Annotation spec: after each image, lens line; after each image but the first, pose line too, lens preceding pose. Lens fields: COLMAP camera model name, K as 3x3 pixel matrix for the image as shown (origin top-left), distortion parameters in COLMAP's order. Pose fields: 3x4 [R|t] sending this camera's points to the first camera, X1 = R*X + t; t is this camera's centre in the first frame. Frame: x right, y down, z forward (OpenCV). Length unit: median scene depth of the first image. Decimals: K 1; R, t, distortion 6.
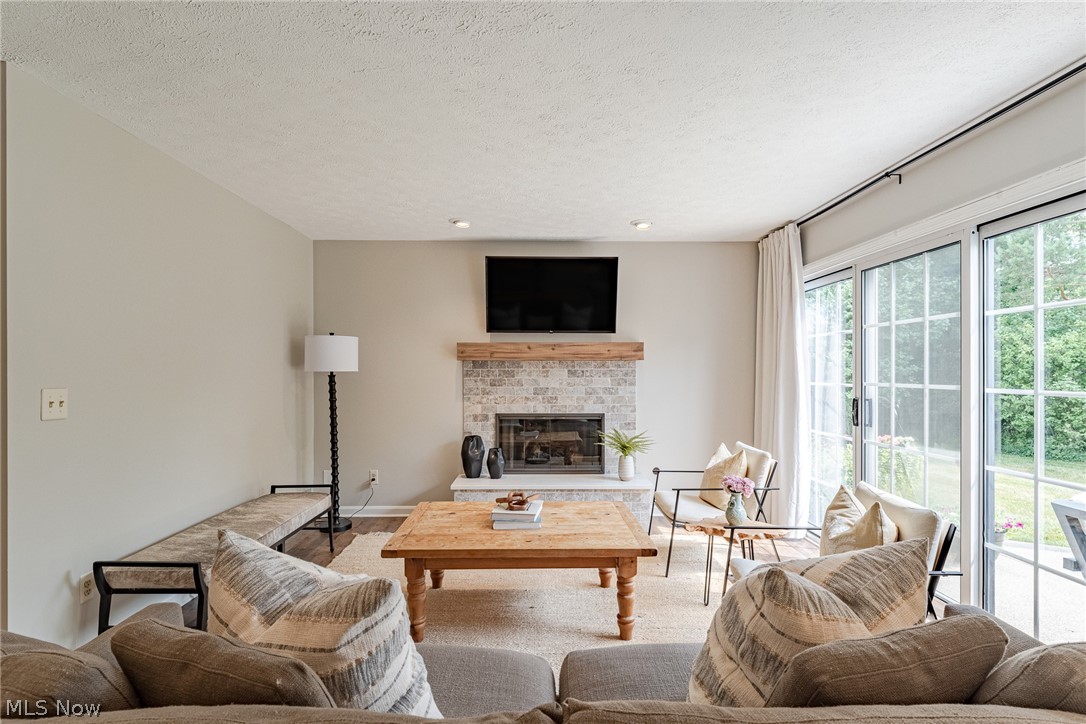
lens RADIAL K [[537.3, 0, 542.5], [0, 537.3, 379.0], [0, 0, 1]] dist [-0.001135, -0.000176]
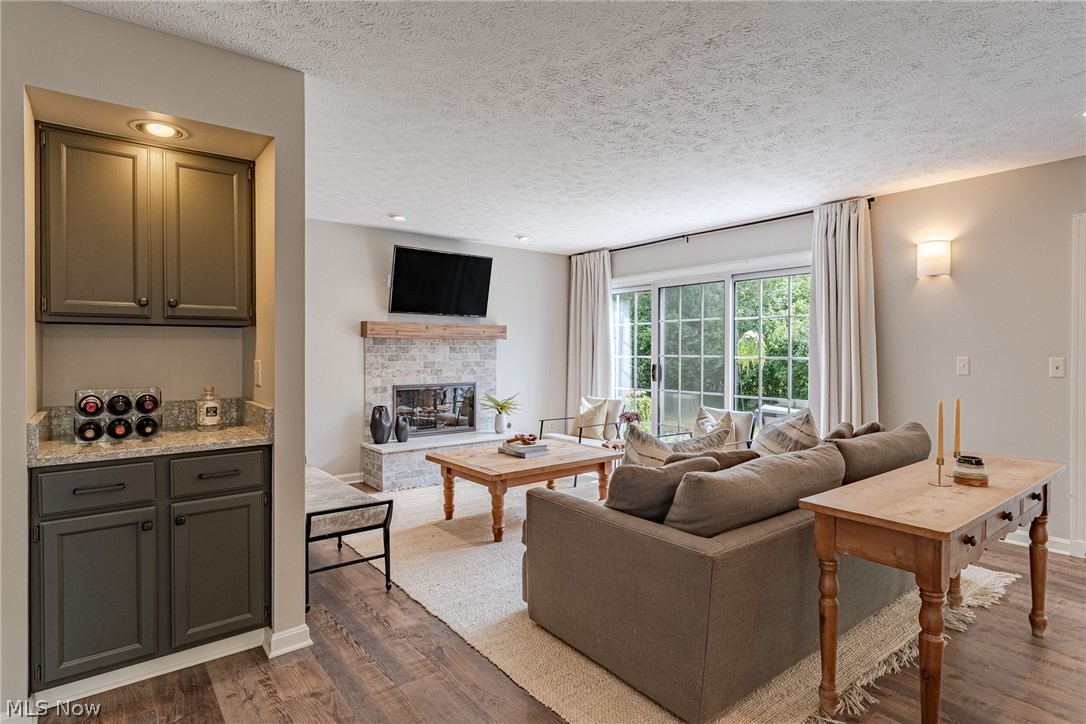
lens RADIAL K [[556.4, 0, 543.0], [0, 556.4, 362.0], [0, 0, 1]] dist [0.003439, 0.000507]
pose [[0.790836, -0.011097, 0.611928, -0.557877], [0.008207, 0.999938, 0.007526, 0.009339], [-0.611973, -0.000930, 0.790878, -0.109197]]
